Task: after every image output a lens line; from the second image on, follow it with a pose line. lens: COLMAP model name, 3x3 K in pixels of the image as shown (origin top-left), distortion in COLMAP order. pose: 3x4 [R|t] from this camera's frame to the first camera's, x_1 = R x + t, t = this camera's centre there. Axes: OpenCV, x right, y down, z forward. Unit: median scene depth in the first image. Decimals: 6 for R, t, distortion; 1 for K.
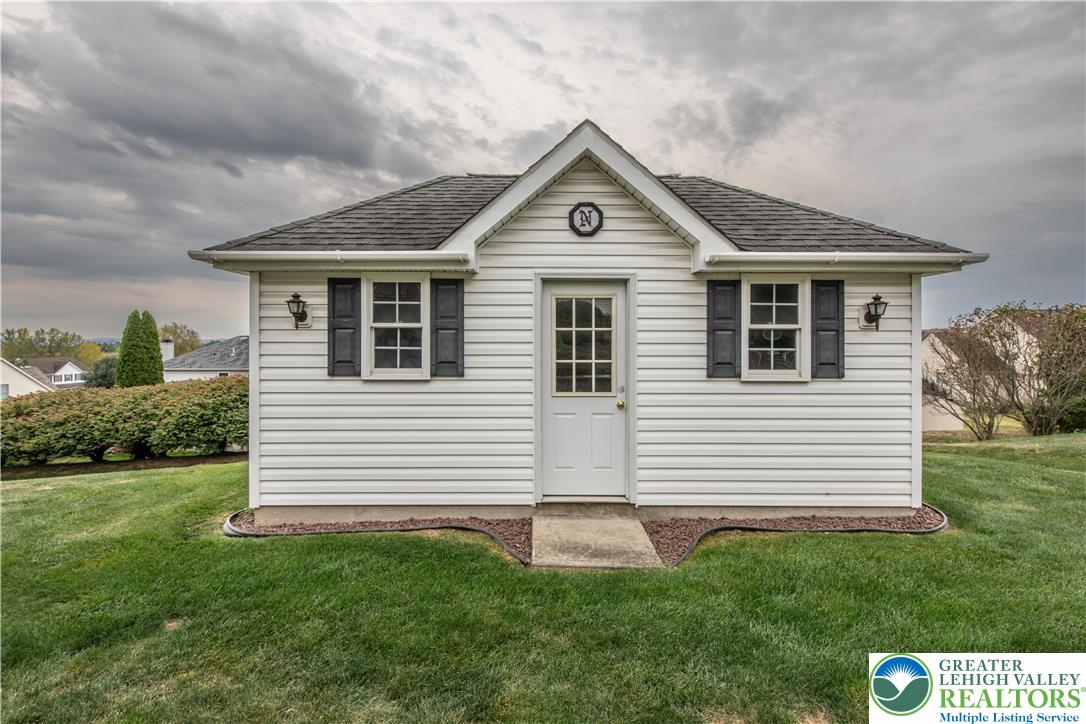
lens RADIAL K [[479.1, 0, 546.6], [0, 479.1, 344.3], [0, 0, 1]] dist [0.017285, -0.005970]
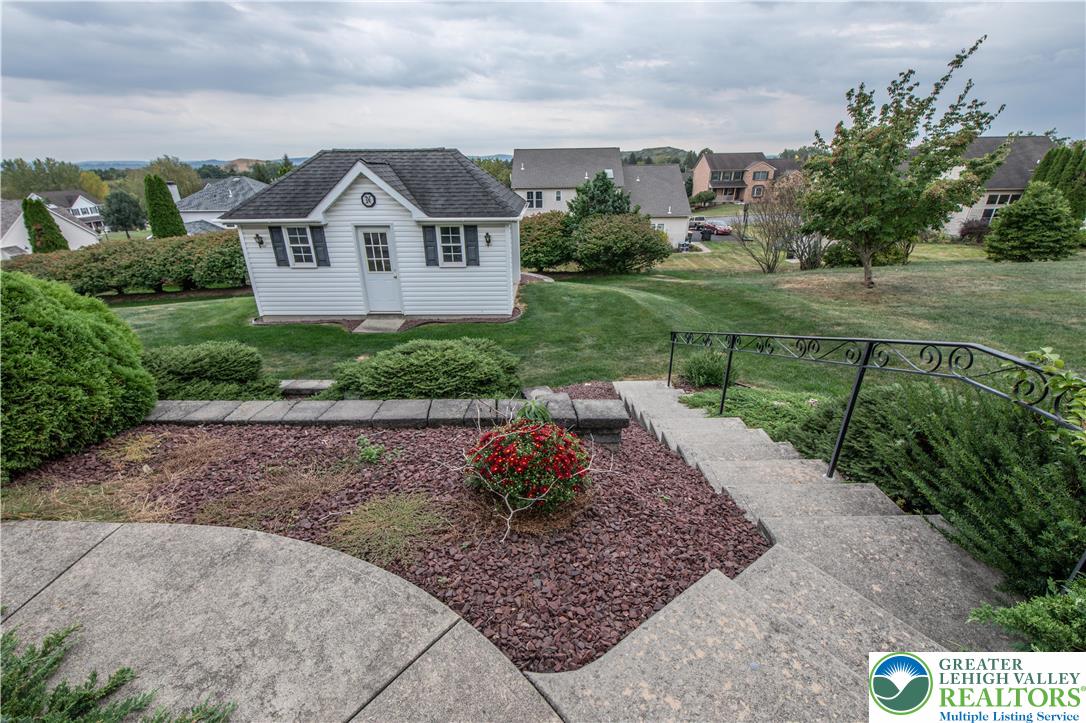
lens RADIAL K [[479.1, 0, 542.0], [0, 479.1, 361.6], [0, 0, 1]] dist [0.017285, -0.005970]
pose [[0.999398, -0.001301, -0.034663, 1.023068], [0.014576, 0.922538, 0.385632, -0.426170], [0.031477, -0.385905, 0.922001, -1.486476]]
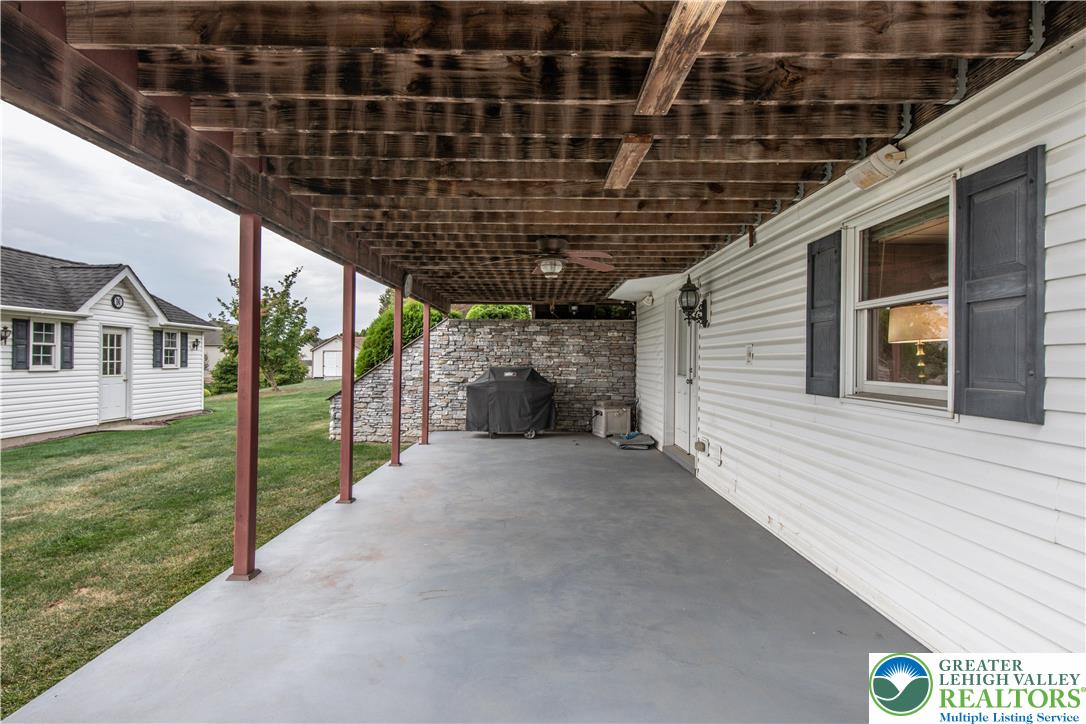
lens RADIAL K [[528.6, 0, 537.8], [0, 528.6, 362.2], [0, 0, 1]] dist [-0.011491, 0.000345]
pose [[-0.003475, -0.005866, 0.999977, -2.518320], [-0.018212, 0.999817, 0.005802, -0.013022], [-0.999828, -0.018192, -0.003581, -1.076651]]
